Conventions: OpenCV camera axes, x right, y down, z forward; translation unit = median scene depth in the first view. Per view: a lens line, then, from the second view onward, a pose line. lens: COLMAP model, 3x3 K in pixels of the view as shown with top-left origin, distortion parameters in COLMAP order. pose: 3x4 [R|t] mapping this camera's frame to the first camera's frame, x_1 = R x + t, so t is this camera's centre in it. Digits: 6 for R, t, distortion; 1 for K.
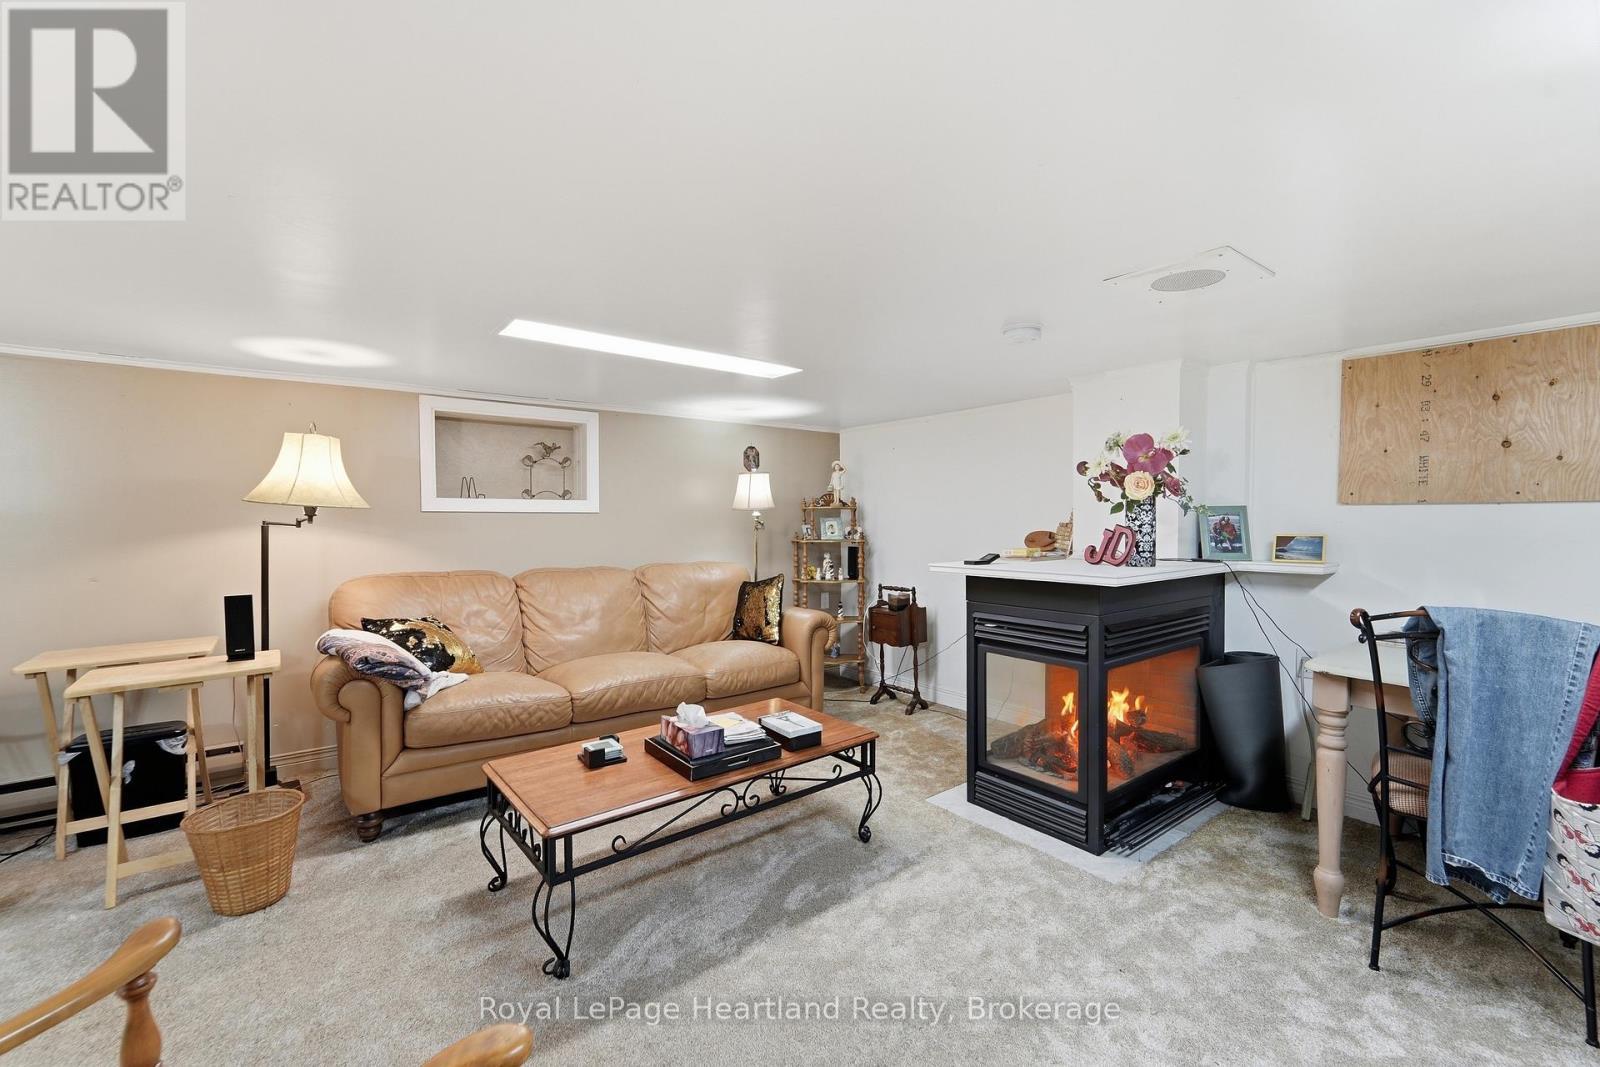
lens RADIAL K [[674.8, 0, 793.6], [0, 674.8, 532.1], [0, 0, 1]] dist [-0.002595, -0.000269]
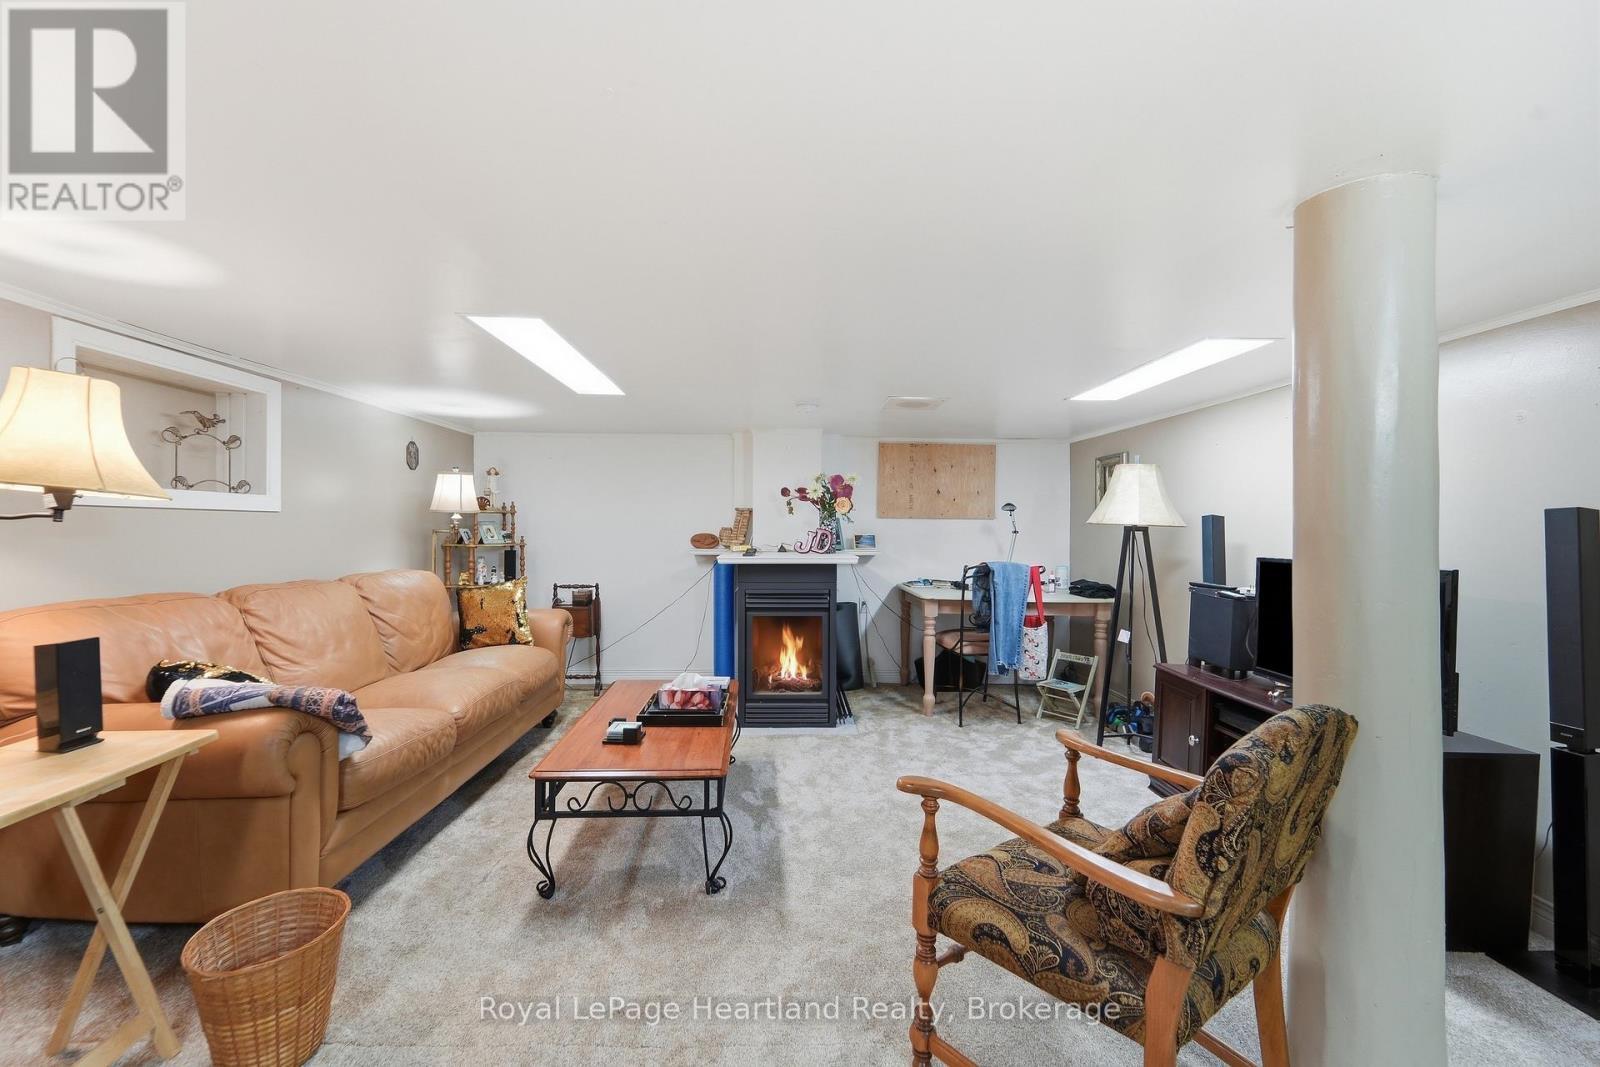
lens RADIAL K [[674.8, 0, 796.1], [0, 674.8, 530.5], [0, 0, 1]] dist [-0.002595, -0.000269]
pose [[0.568864, 0.000357, 0.822432, -0.872325], [0.008539, 0.999943, -0.006340, 0.003947], [-0.822387, 0.010629, 0.568829, 0.114334]]
